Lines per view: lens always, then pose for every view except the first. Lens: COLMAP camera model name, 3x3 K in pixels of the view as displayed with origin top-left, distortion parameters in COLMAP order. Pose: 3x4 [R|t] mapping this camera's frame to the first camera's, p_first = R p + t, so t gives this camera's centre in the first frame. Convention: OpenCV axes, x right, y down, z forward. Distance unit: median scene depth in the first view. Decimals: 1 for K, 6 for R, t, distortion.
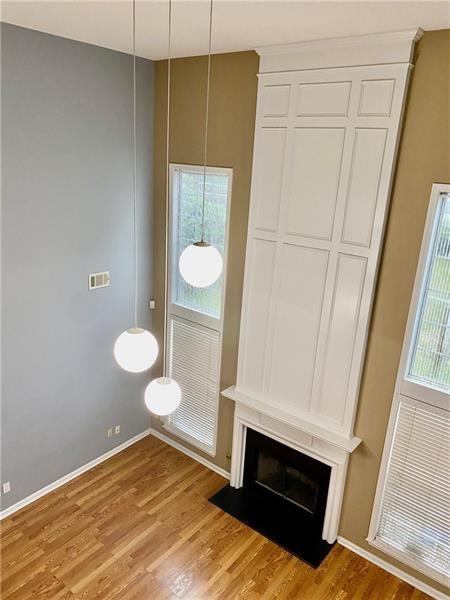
lens RADIAL K [[461.2, 0, 220.1], [0, 461.2, 294.0], [0, 0, 1]] dist [0.028250, -0.031489]
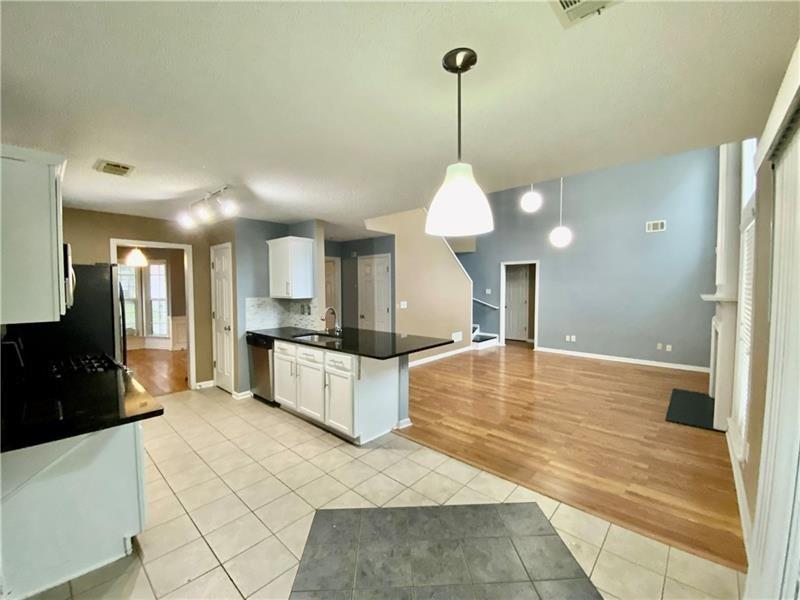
lens RADIAL K [[325.1, 0, 399.3], [0, 325.1, 299.7], [0, 0, 1]] dist [0.018741, -0.020100]
pose [[-0.058020, -0.011081, -0.998254, 0.941653], [-0.297410, 0.954727, 0.006688, 0.490087], [0.952985, 0.297278, -0.058688, 0.378410]]
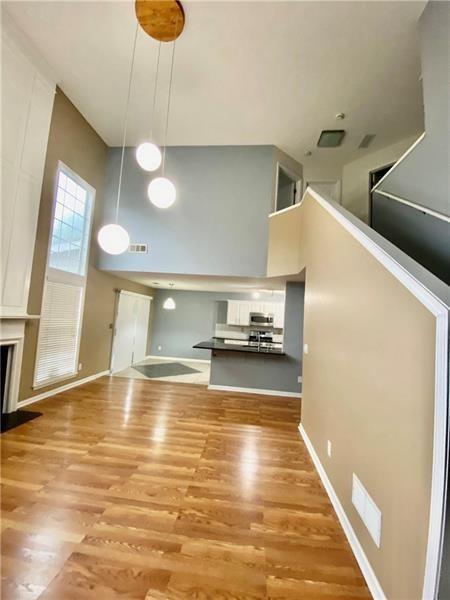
lens RADIAL K [[243.8, 0, 225.6], [0, 243.8, 299.6], [0, 0, 1]] dist [0.018741, -0.020100]
pose [[-0.539767, -0.020377, 0.841568, -0.640544], [0.164297, 0.977932, 0.129056, 0.256864], [-0.825626, 0.207927, -0.524507, 0.836361]]
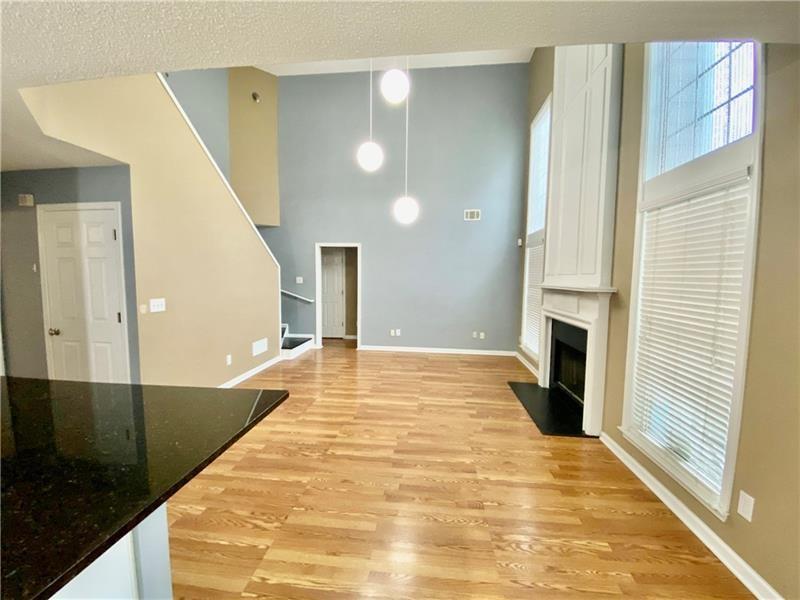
lens RADIAL K [[325.1, 0, 401.0], [0, 325.1, 299.3], [0, 0, 1]] dist [0.018741, -0.020100]
pose [[0.540846, 0.015341, -0.840981, 0.559193], [-0.233079, 0.963413, -0.132321, 0.474827], [0.808183, 0.267580, 0.524634, 0.375720]]
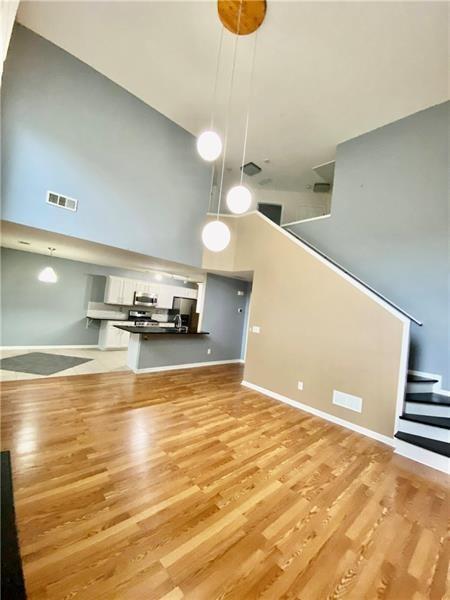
lens RADIAL K [[243.8, 0, 225.2], [0, 243.8, 300.2], [0, 0, 1]] dist [0.018741, -0.020100]
pose [[-0.977577, -0.150207, 0.147583, -0.203636], [-0.106600, 0.957411, 0.268330, 0.152821], [-0.181602, 0.246581, -0.951955, 1.243654]]
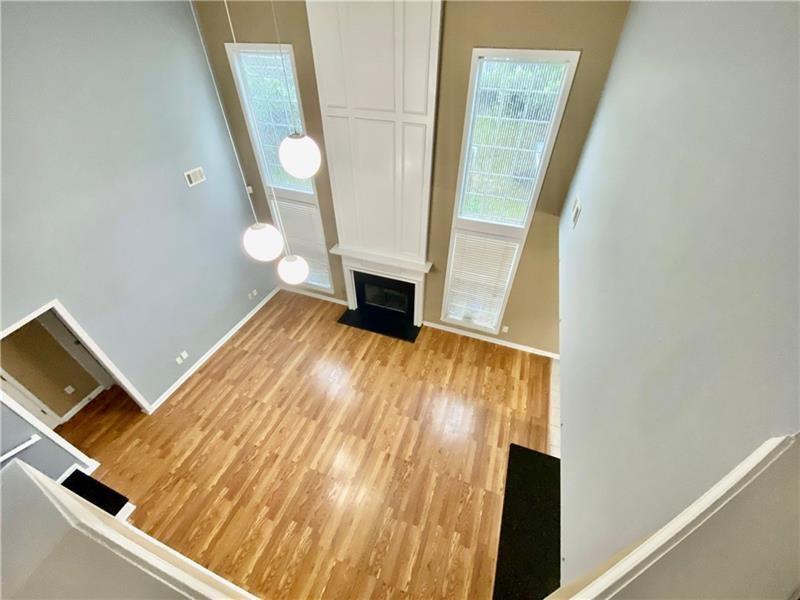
lens RADIAL K [[325.1, 0, 400.7], [0, 325.1, 299.9], [0, 0, 1]] dist [0.018741, -0.020100]
pose [[0.945976, -0.247346, 0.209640, -0.037451], [0.139525, 0.894178, 0.425416, -0.033835], [-0.292680, -0.373183, 0.880382, 0.064127]]
